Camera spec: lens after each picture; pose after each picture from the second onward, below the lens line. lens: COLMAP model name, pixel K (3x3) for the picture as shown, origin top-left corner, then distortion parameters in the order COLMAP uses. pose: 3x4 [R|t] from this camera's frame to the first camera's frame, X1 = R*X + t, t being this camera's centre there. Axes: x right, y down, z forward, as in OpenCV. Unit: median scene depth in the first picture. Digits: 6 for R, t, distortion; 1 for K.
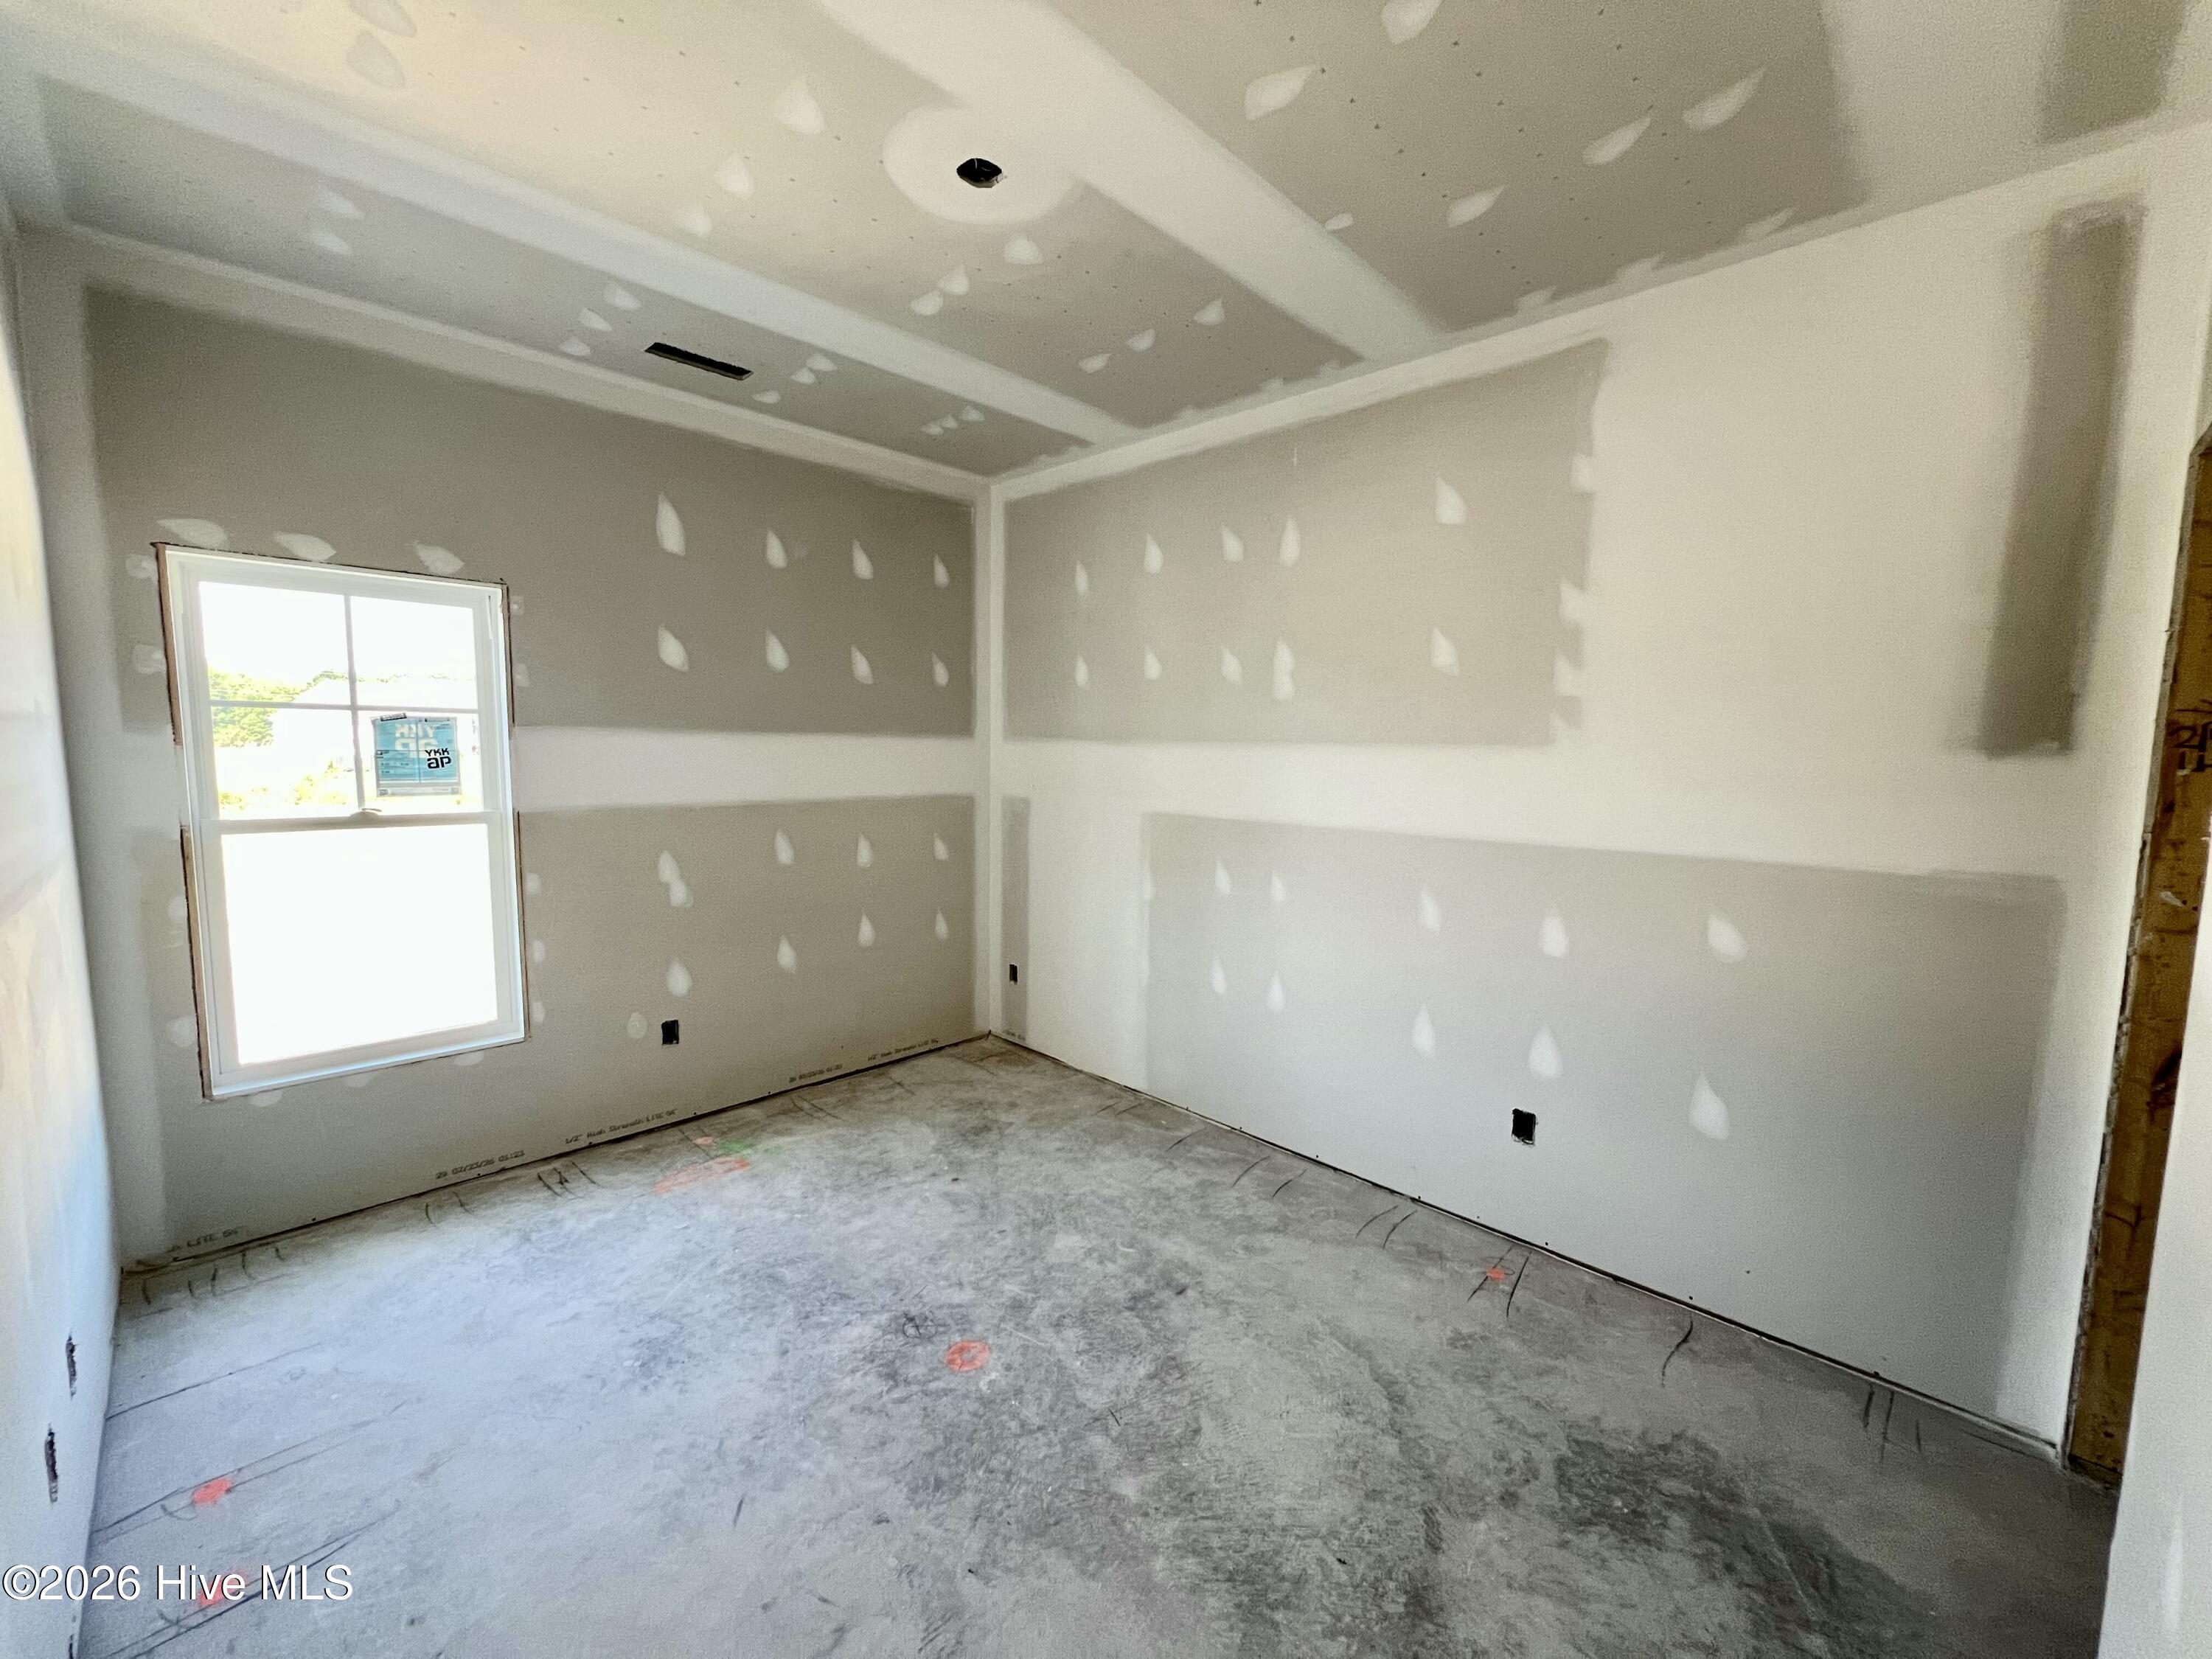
lens RADIAL K [[896.1, 0, 1106.4], [0, 896.1, 833.6], [0, 0, 1]] dist [-0.000840, 0.000078]
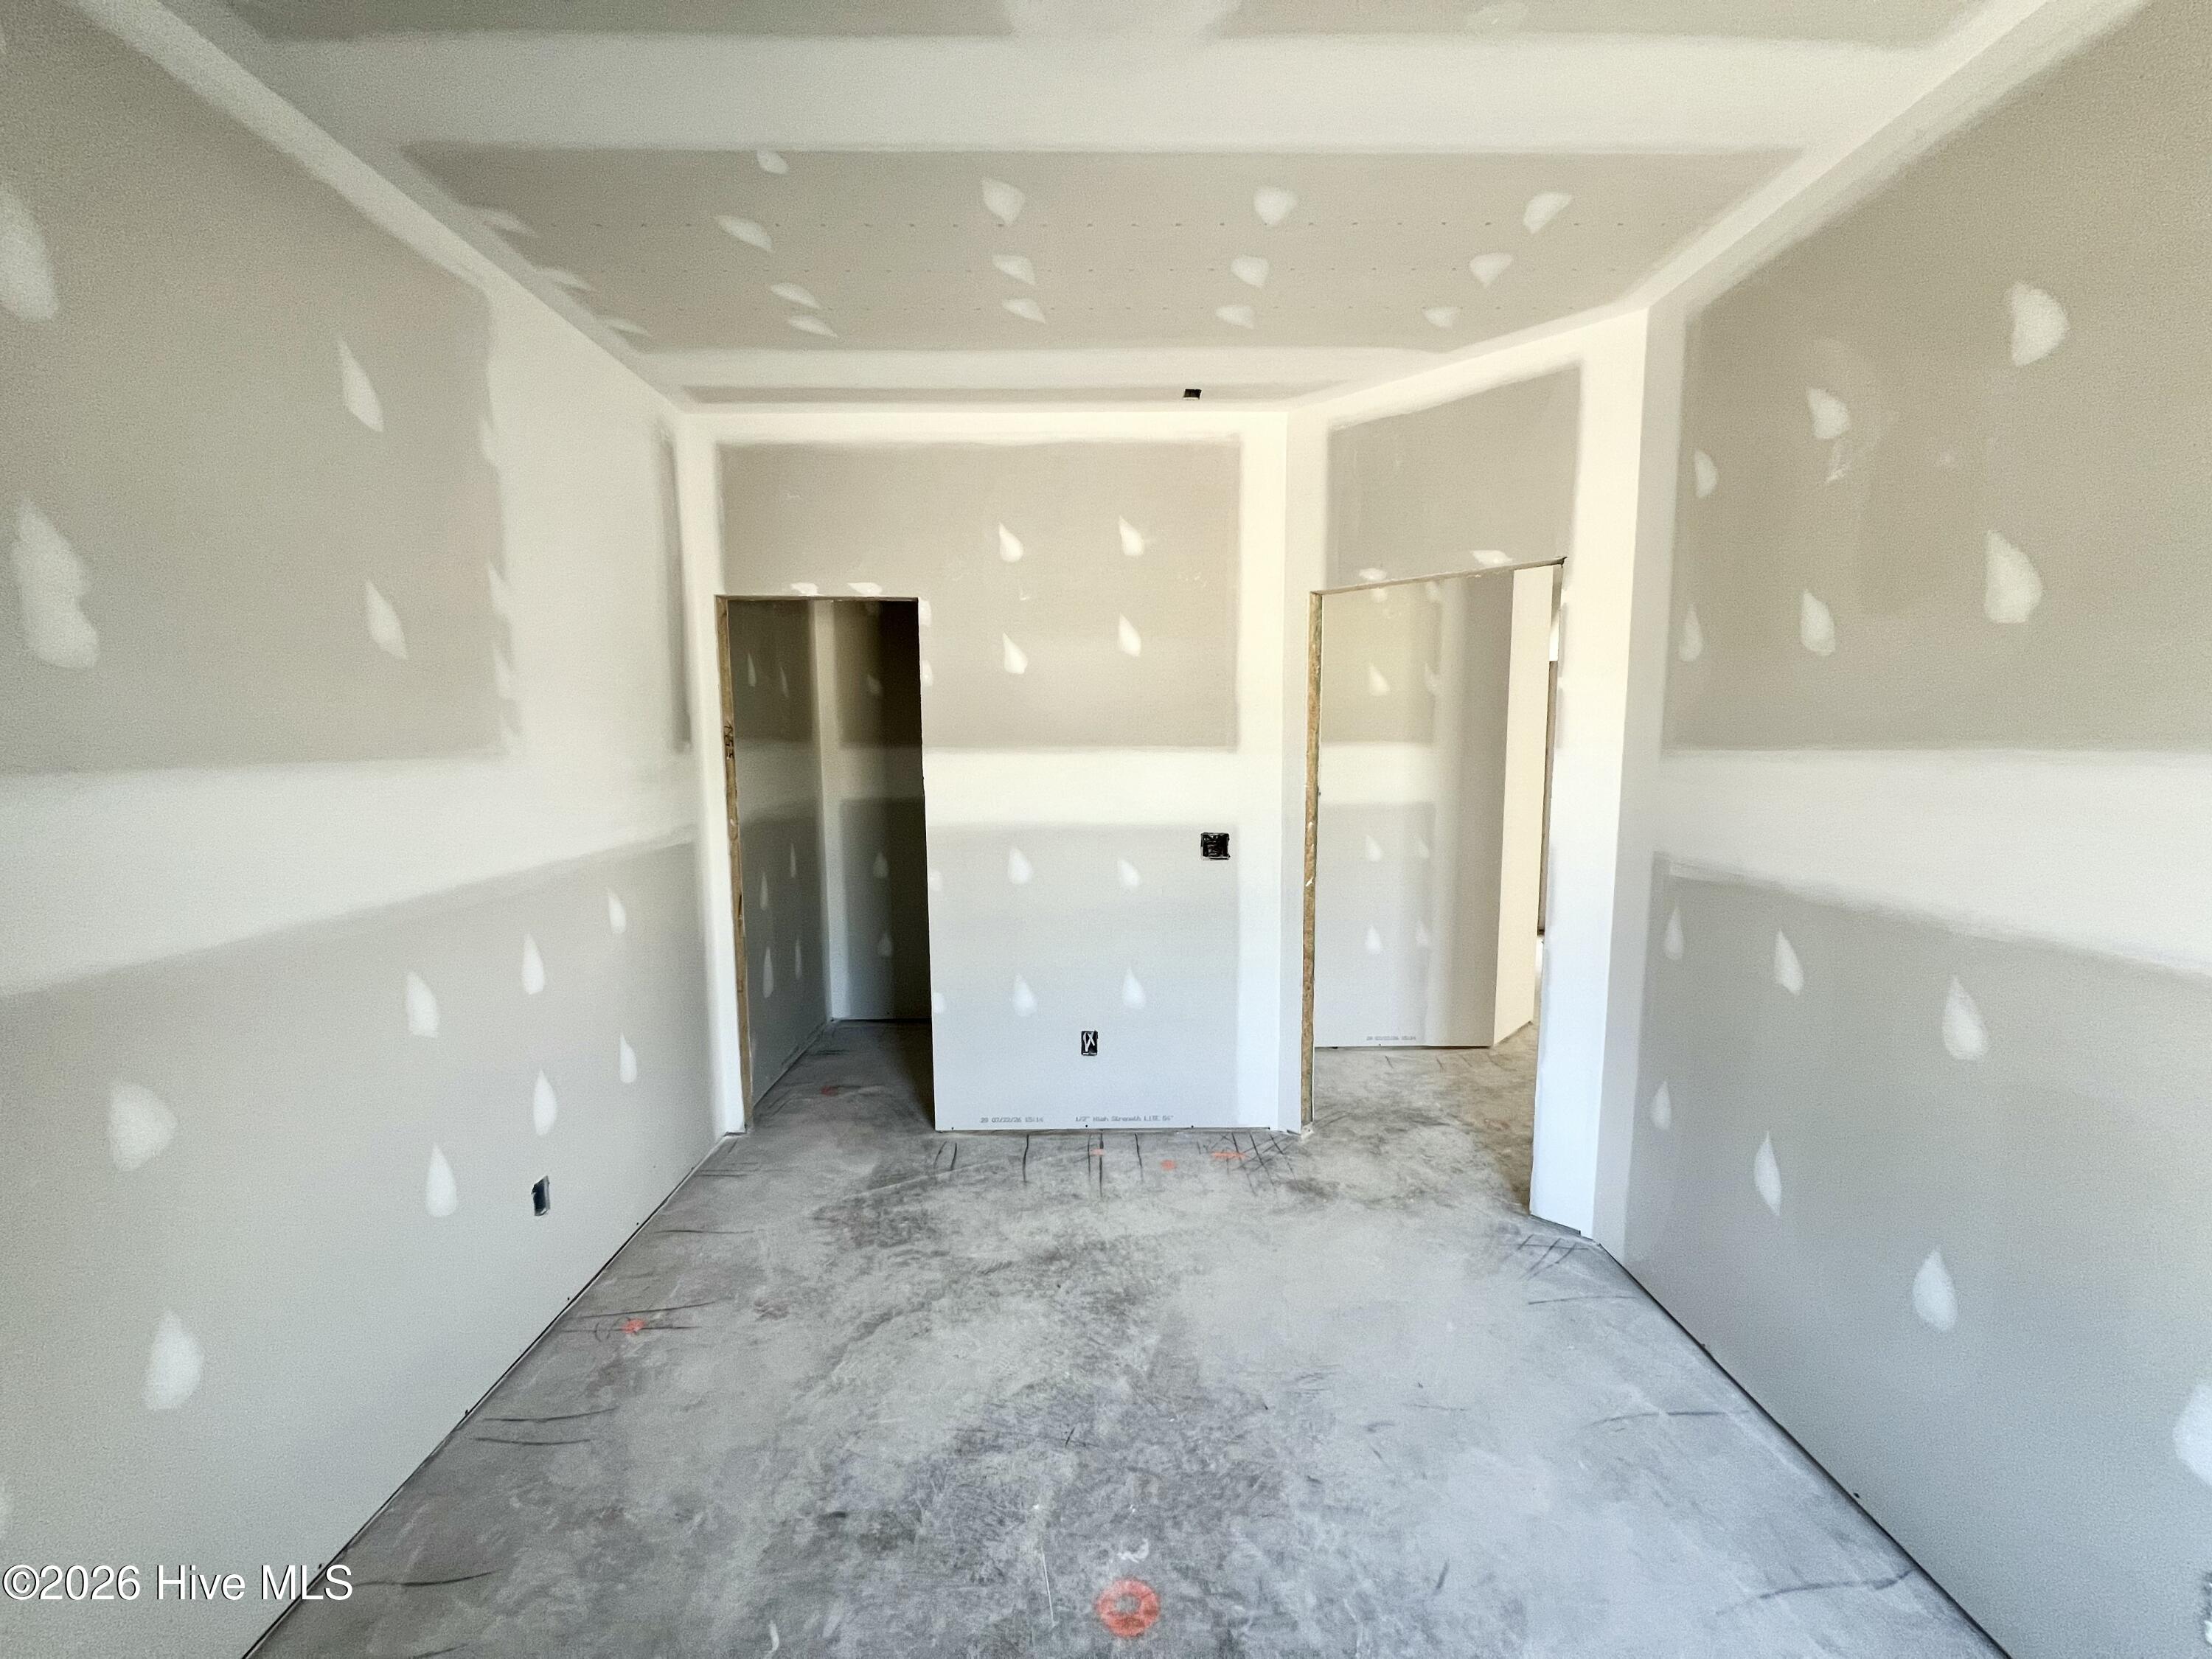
lens RADIAL K [[882.8, 0, 1104.8], [0, 882.8, 832.8], [0, 0, 1]] dist [-0.001100, -0.000021]
pose [[-0.711630, -0.089685, 0.696807, -0.642665], [0.066501, 0.978766, 0.193891, -0.194757], [-0.699400, 0.184317, -0.690555, 1.526192]]
